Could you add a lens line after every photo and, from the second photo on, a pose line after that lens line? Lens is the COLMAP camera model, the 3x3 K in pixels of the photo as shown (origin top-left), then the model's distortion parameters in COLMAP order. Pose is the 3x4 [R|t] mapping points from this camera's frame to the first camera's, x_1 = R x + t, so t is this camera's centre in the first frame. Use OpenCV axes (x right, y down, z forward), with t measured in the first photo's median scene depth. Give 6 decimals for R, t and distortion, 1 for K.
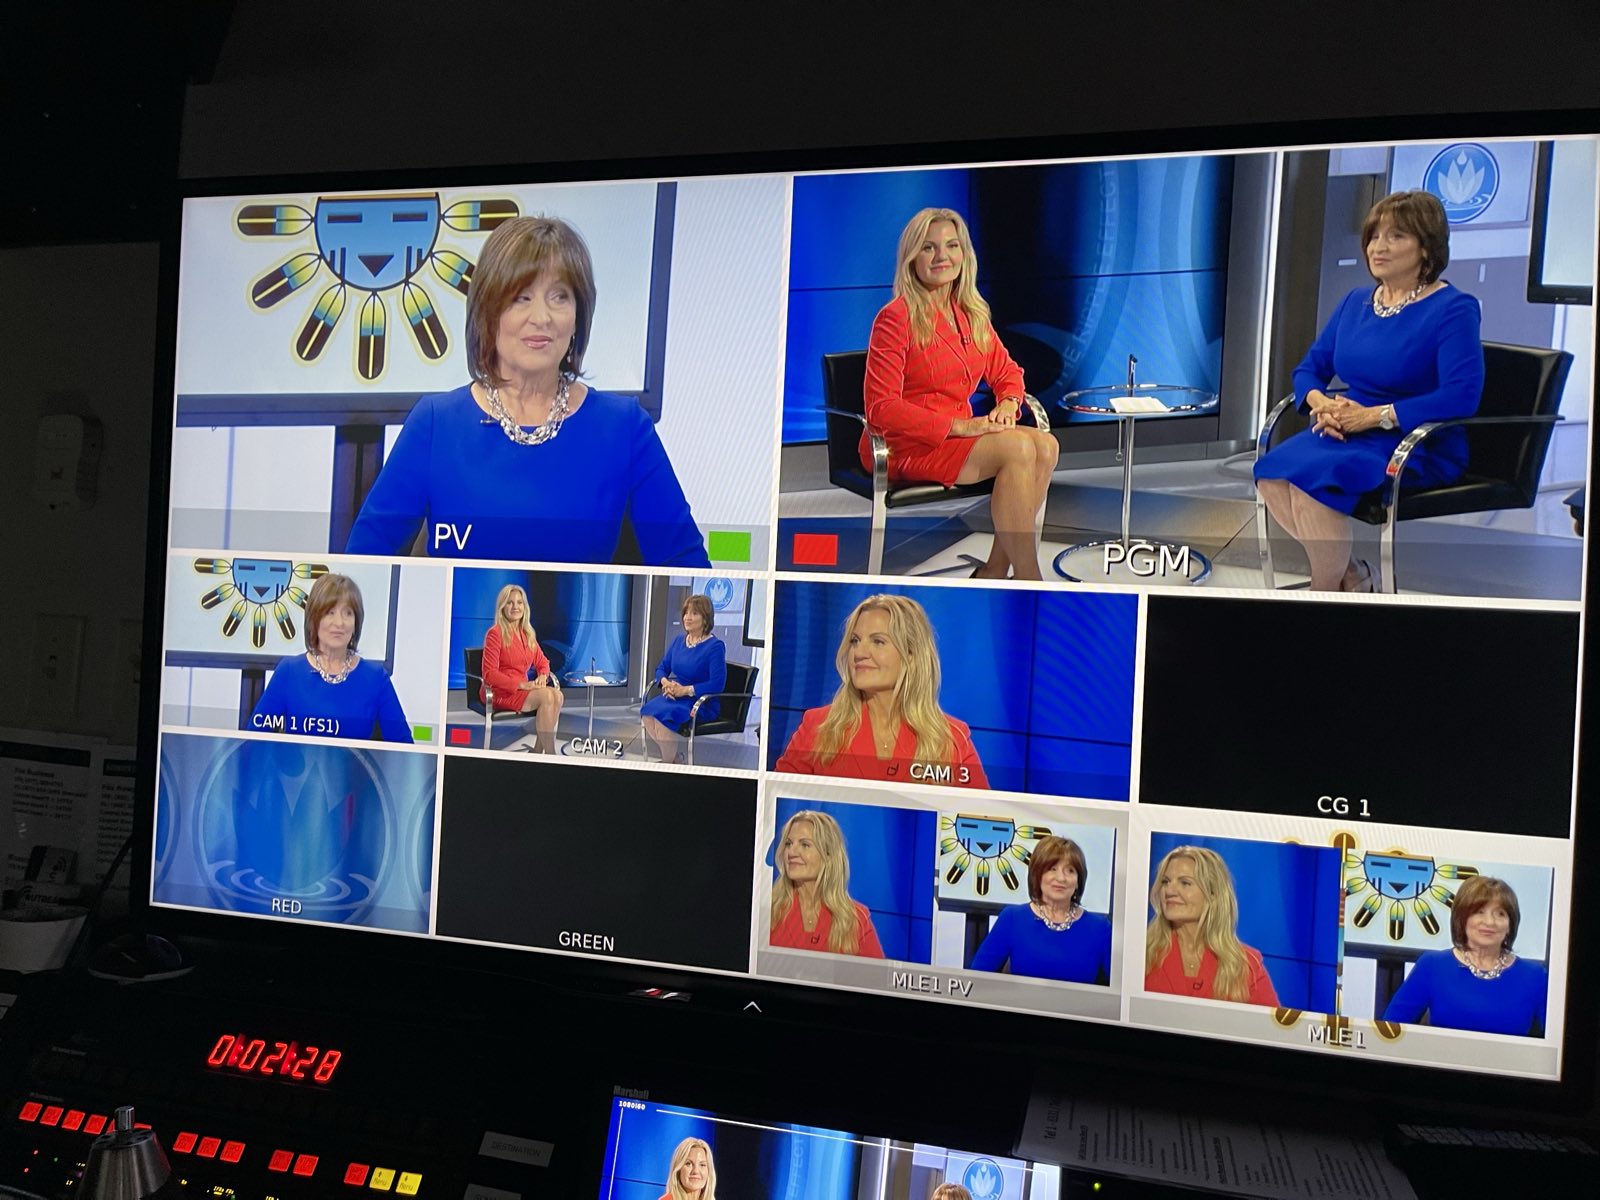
lens RADIAL K [[1203.7, 0, 800.0], [0, 1203.7, 600.0], [0, 0, 1]] dist [0.065347, -0.077071]
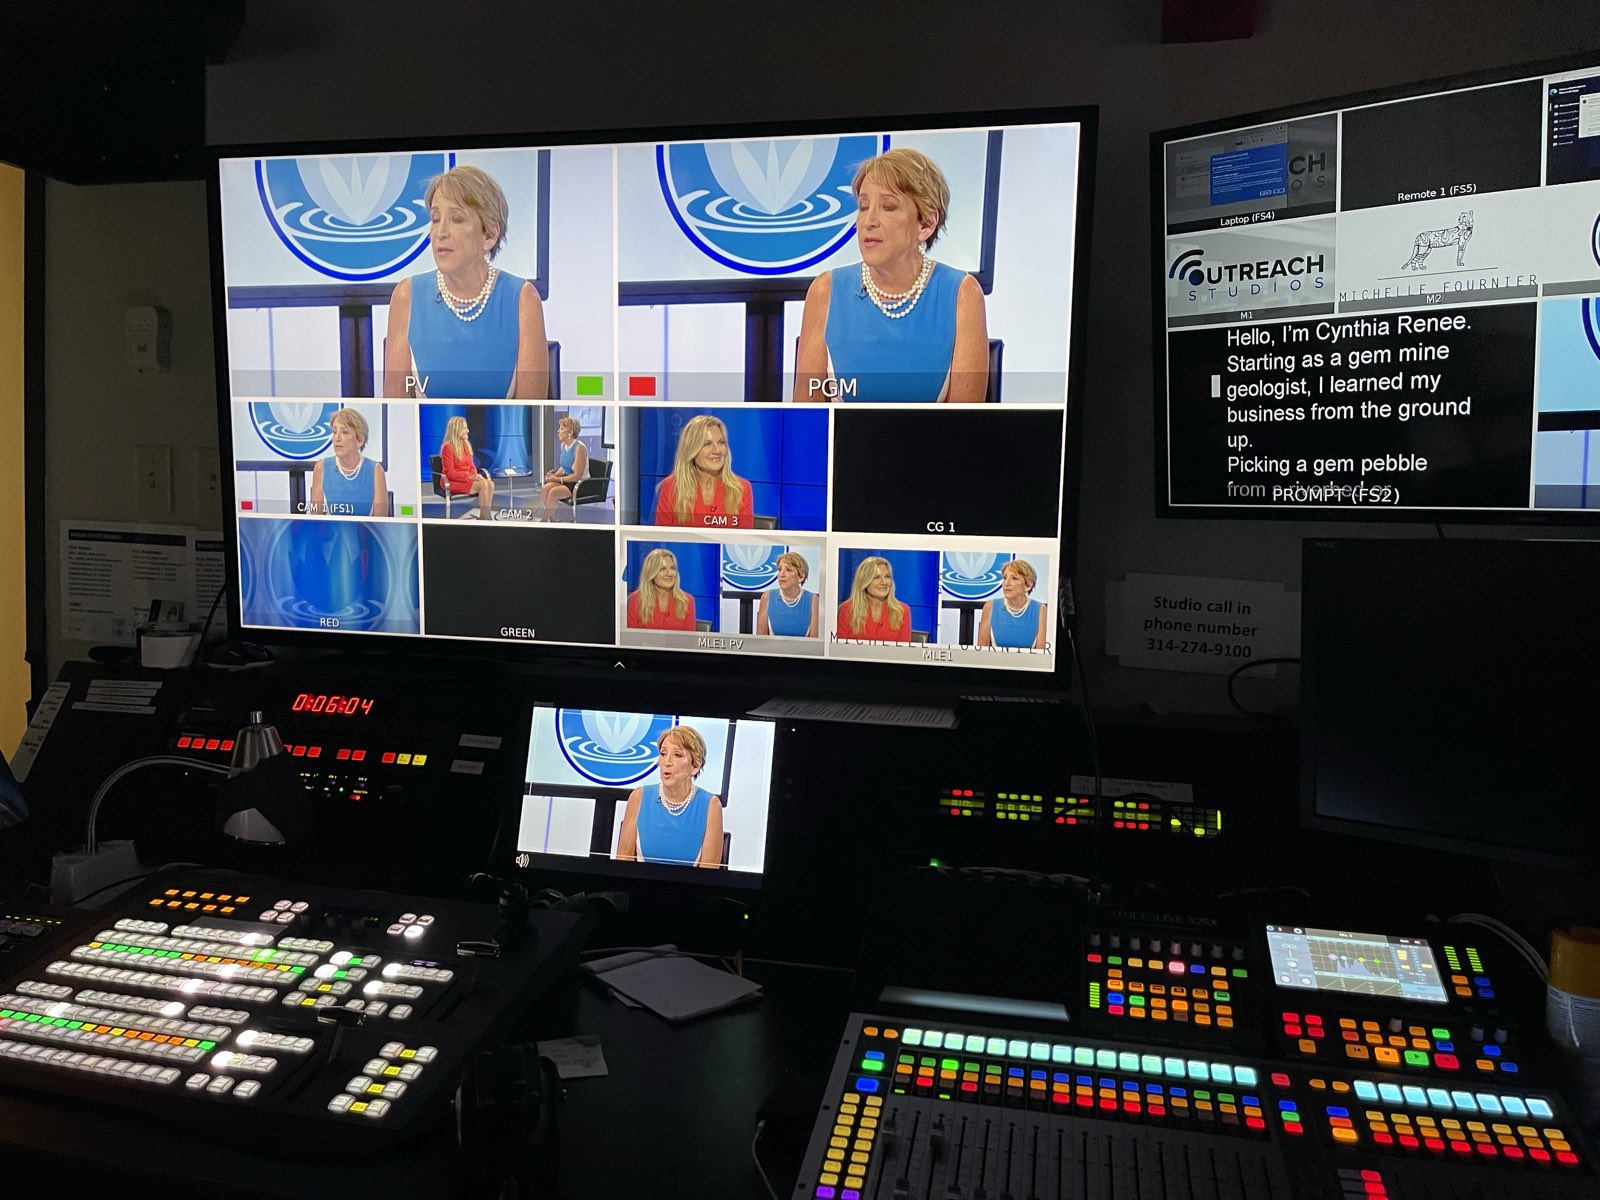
lens RADIAL K [[1203.7, 0, 800.0], [0, 1203.7, 600.0], [0, 0, 1]] dist [0.065347, -0.077071]
pose [[0.999349, -0.032156, 0.016328, 0.180912], [0.029755, 0.990998, 0.130526, 0.035464], [-0.020378, -0.129956, 0.991310, -0.625667]]
